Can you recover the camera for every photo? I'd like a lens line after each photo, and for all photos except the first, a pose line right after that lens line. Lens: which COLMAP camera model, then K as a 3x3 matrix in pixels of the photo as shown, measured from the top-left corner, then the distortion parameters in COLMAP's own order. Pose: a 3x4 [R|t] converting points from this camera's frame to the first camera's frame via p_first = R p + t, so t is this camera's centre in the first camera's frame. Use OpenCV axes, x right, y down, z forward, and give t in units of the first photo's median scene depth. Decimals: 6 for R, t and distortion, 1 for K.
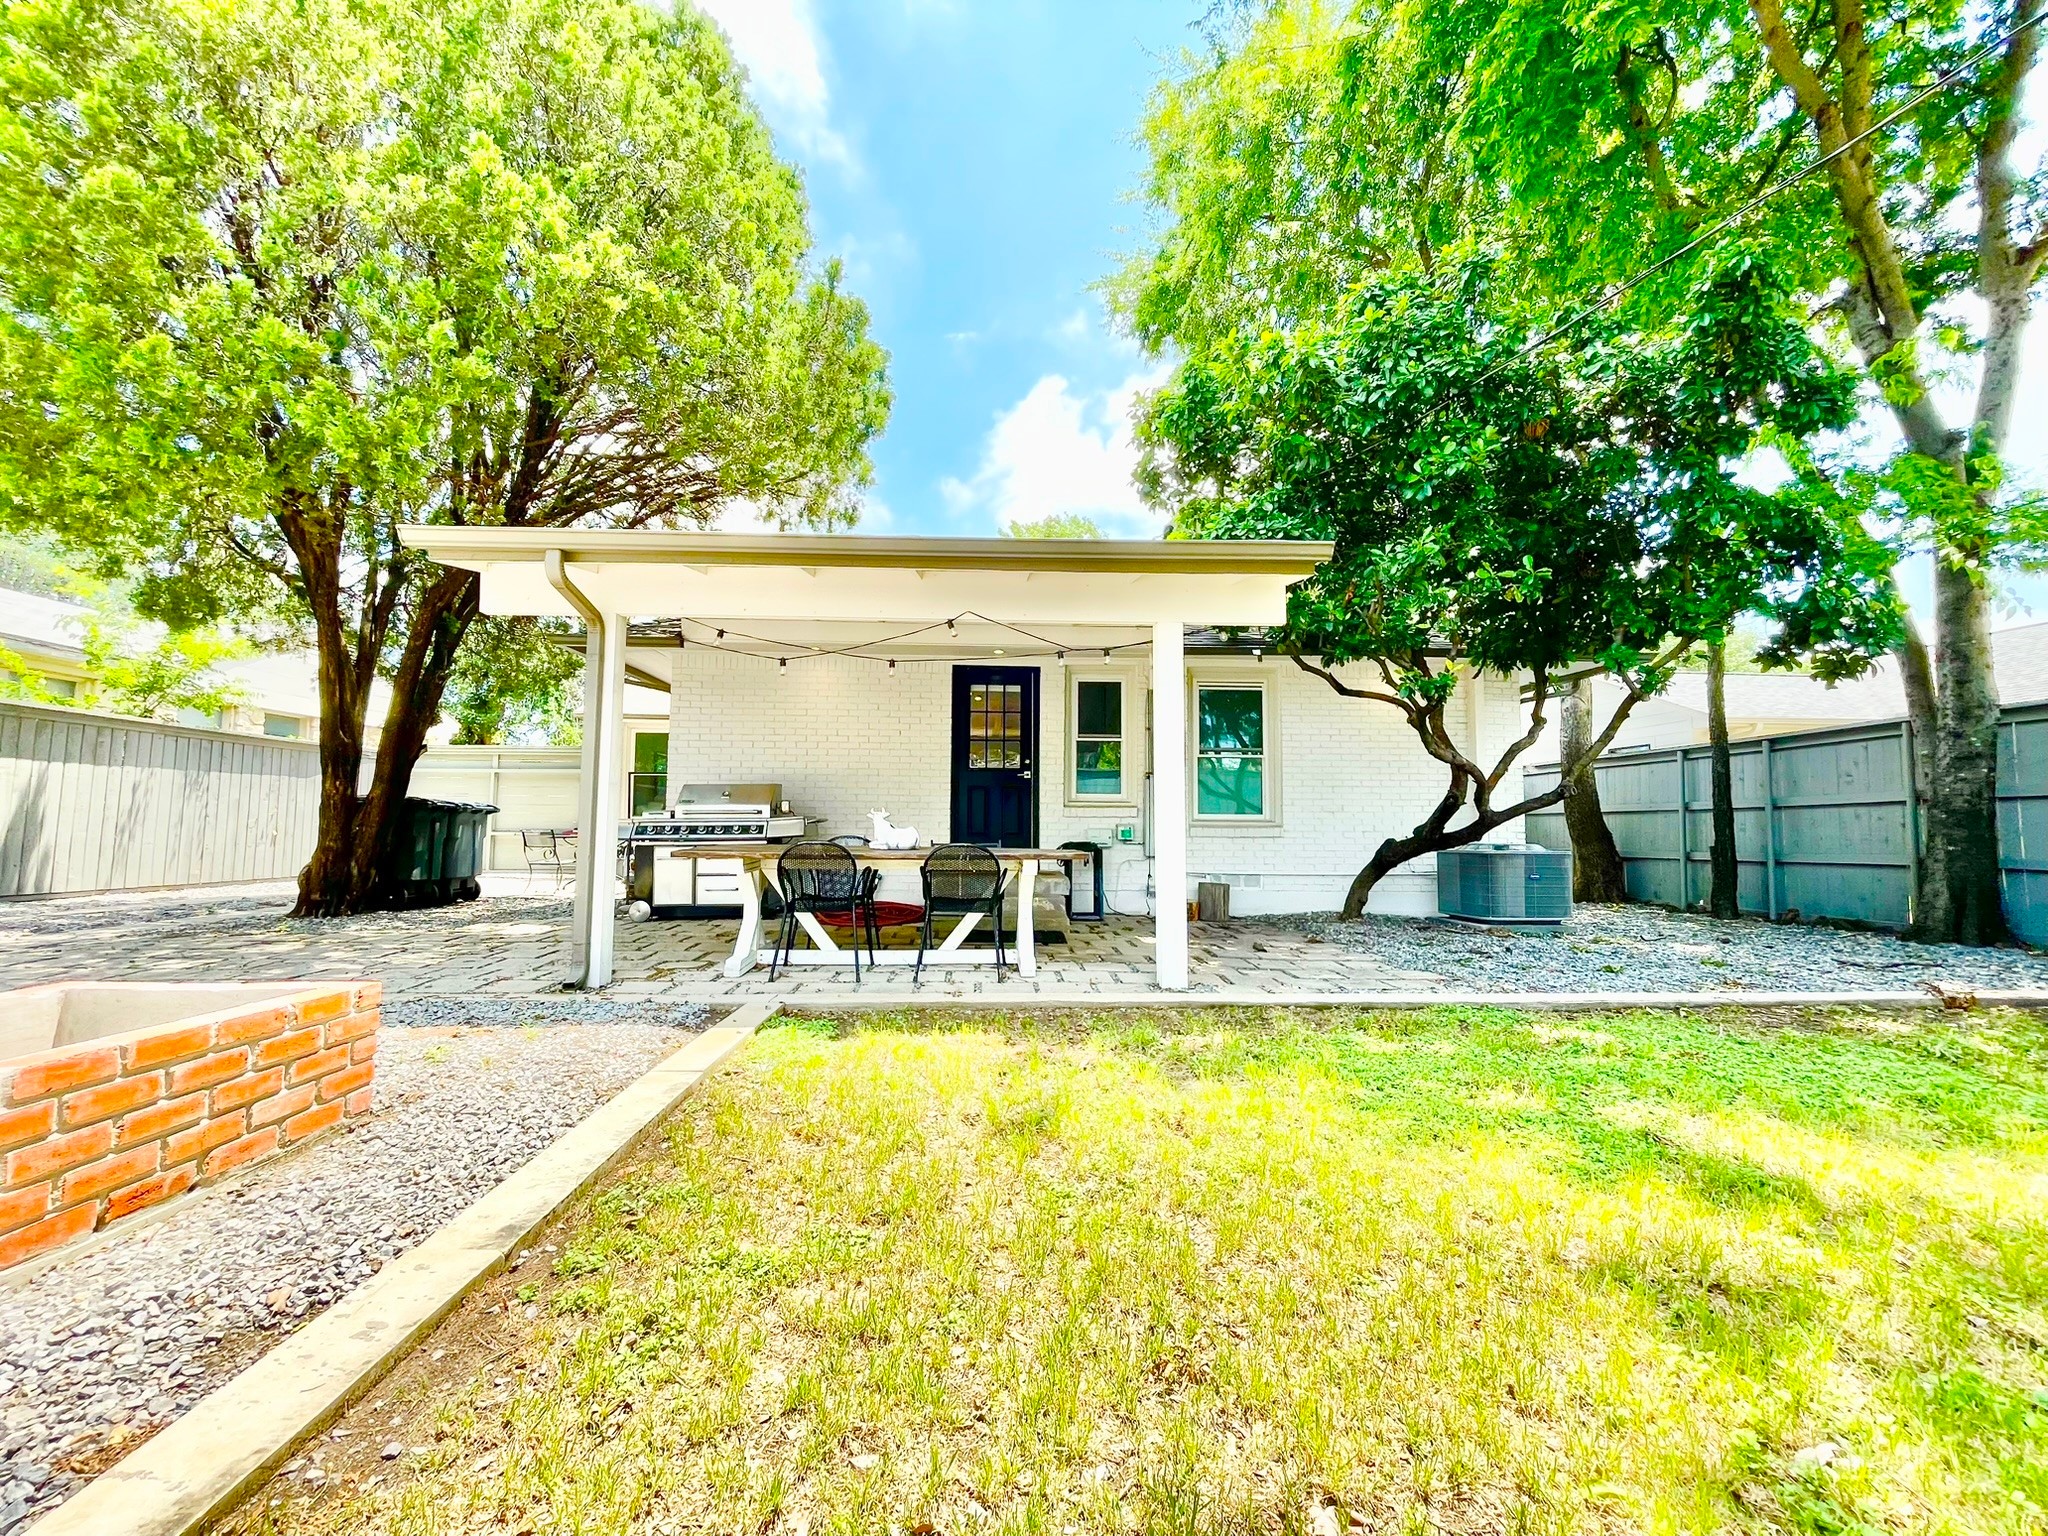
lens RADIAL K [[824.9, 0, 1027.1], [0, 824.9, 767.5], [0, 0, 1]] dist [-0.001506, -0.000616]
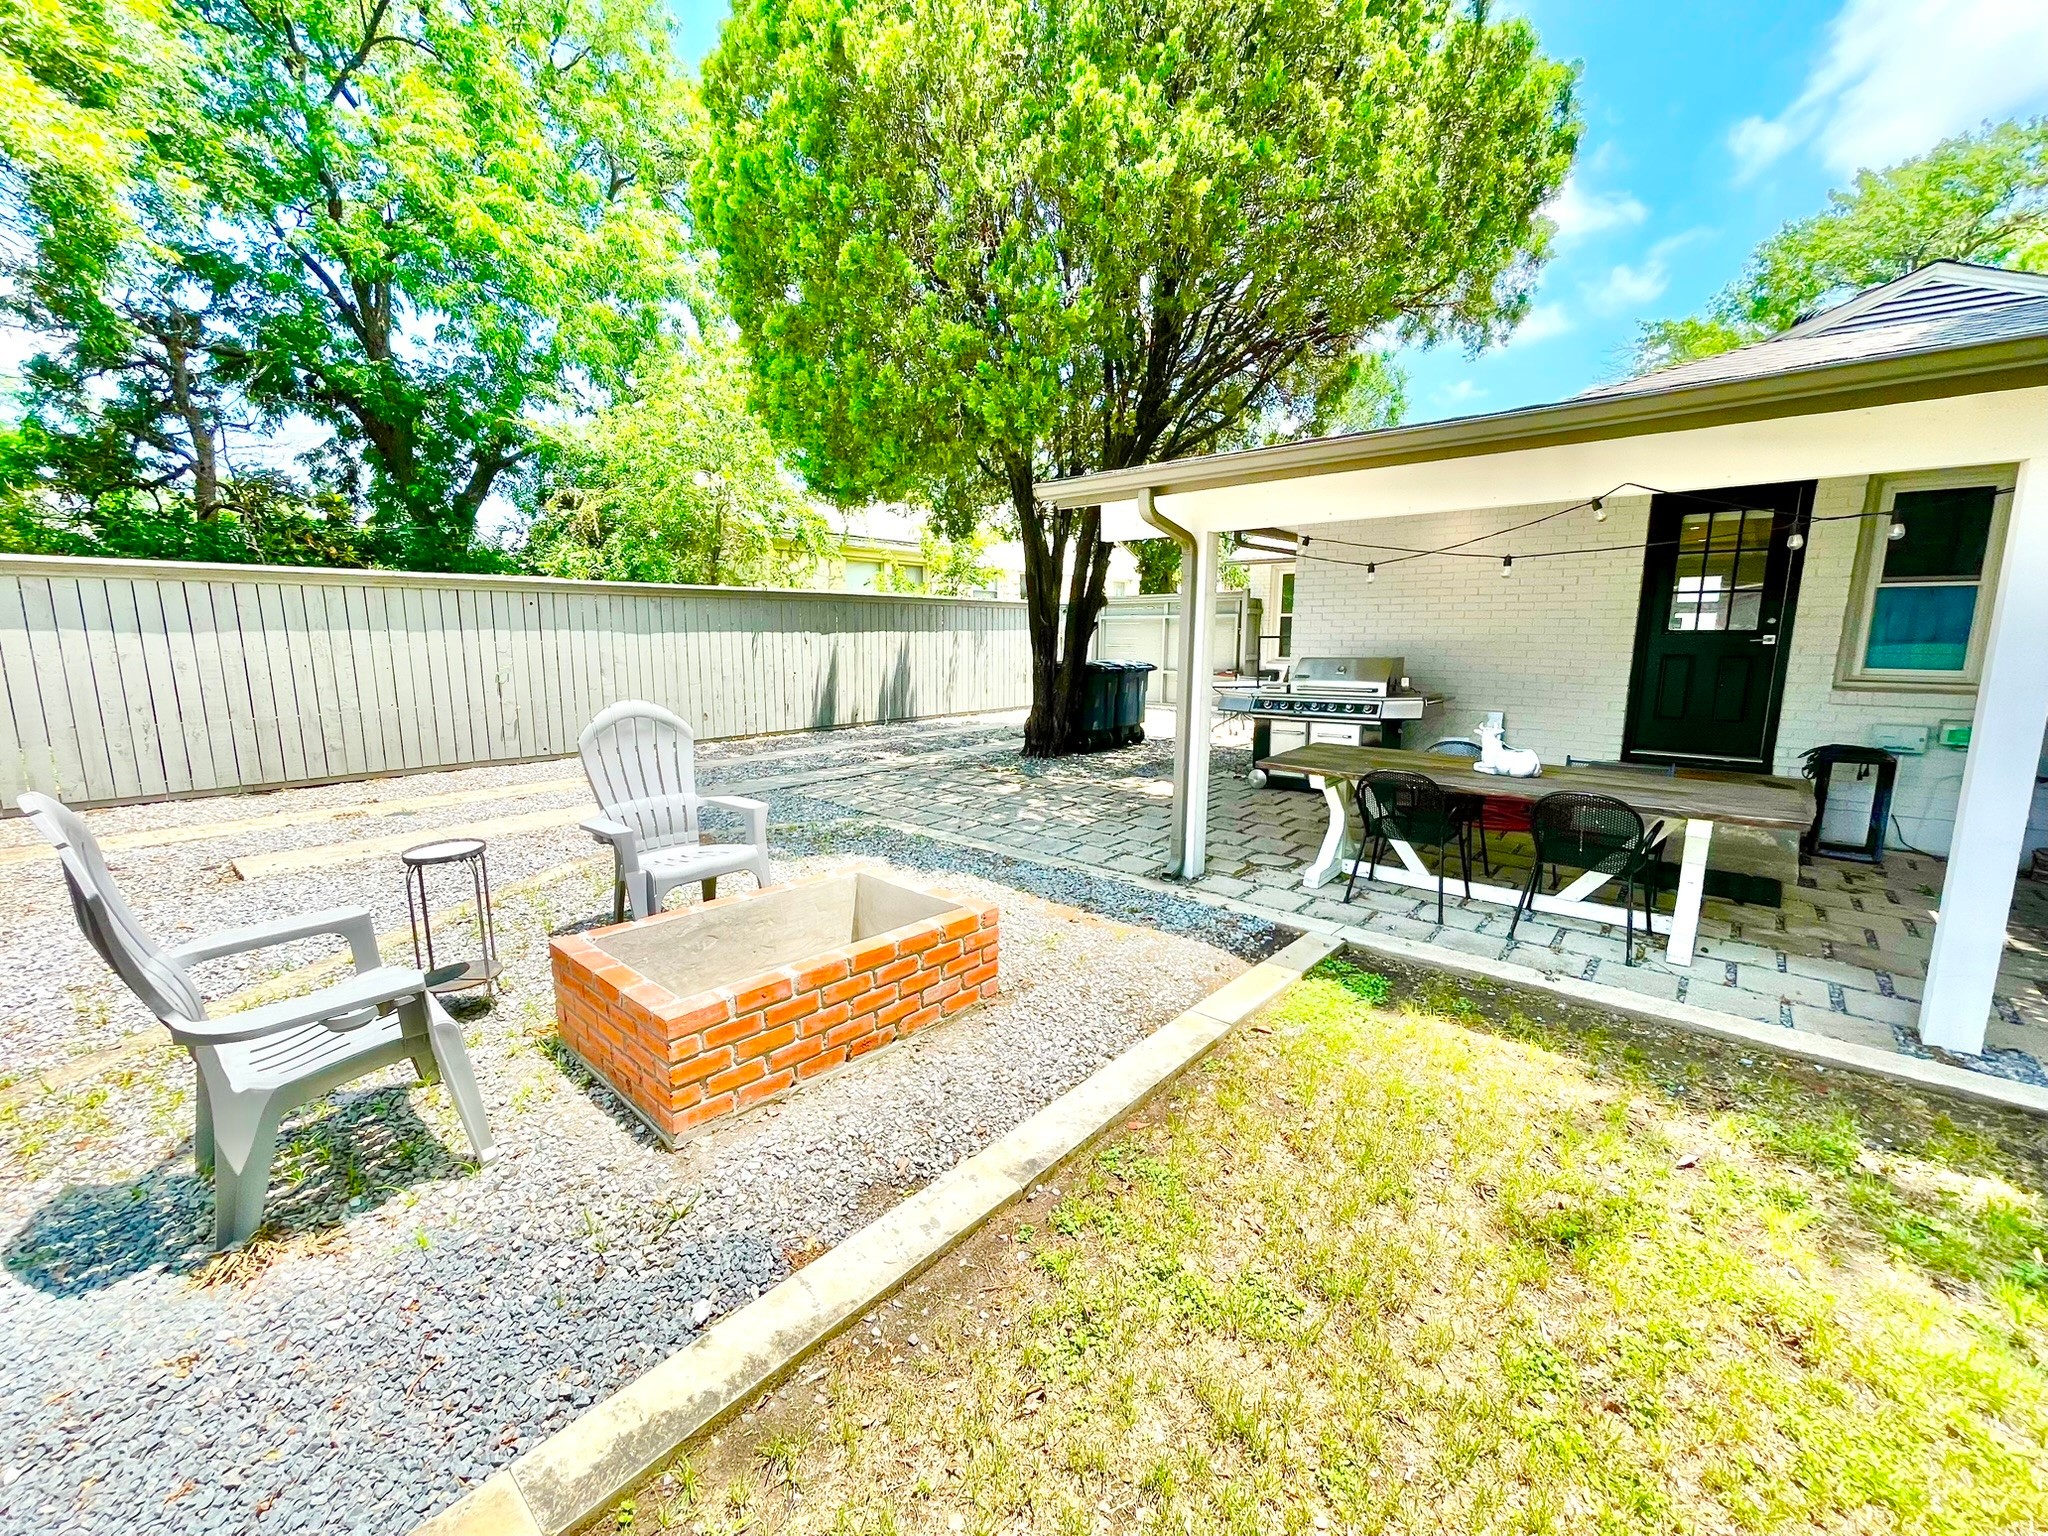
lens RADIAL K [[824.9, 0, 1025.4], [0, 824.9, 772.1], [0, 0, 1]] dist [-0.001506, -0.000616]
pose [[0.715450, 0.113696, -0.689350, 0.077216], [0.057795, 0.973657, 0.220571, -0.130936], [0.696269, -0.197649, 0.690032, 0.079757]]
